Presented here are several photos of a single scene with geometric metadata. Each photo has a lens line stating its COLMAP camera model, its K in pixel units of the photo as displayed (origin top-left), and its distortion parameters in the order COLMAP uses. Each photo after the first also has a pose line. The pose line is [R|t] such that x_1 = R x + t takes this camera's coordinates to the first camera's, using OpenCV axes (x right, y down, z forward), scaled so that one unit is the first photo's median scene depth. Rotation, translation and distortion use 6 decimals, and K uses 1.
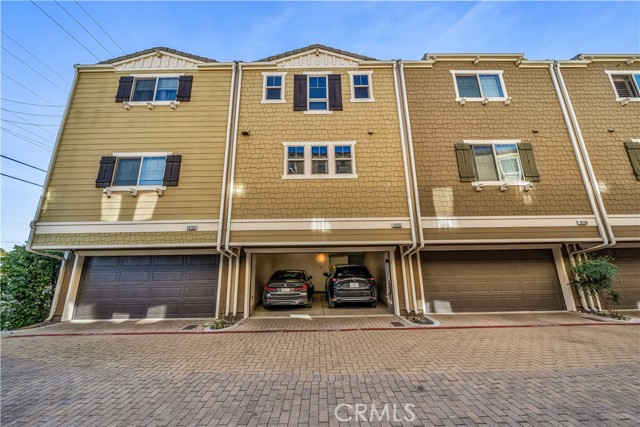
lens RADIAL K [[222.7, 0, 319.7], [0, 222.7, 215.7], [0, 0, 1]] dist [-0.004136, -0.000559]
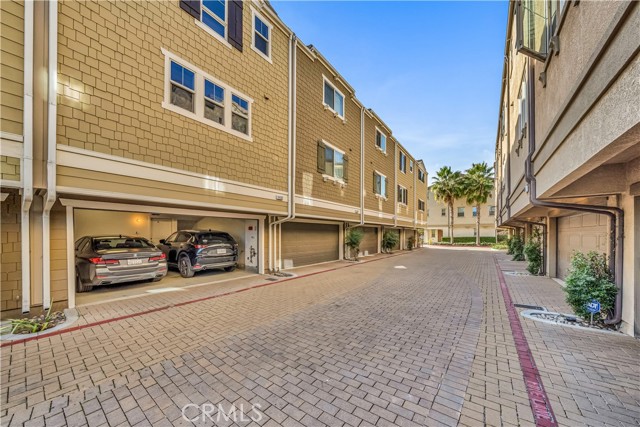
lens RADIAL K [[222.7, 0, 330.8], [0, 222.7, 234.3], [0, 0, 1]] dist [-0.004136, -0.000559]
pose [[0.586540, 0.014975, 0.809781, -0.408576], [-0.194178, 0.973269, 0.122648, 0.033794], [-0.786298, -0.229180, 0.573769, 0.099366]]
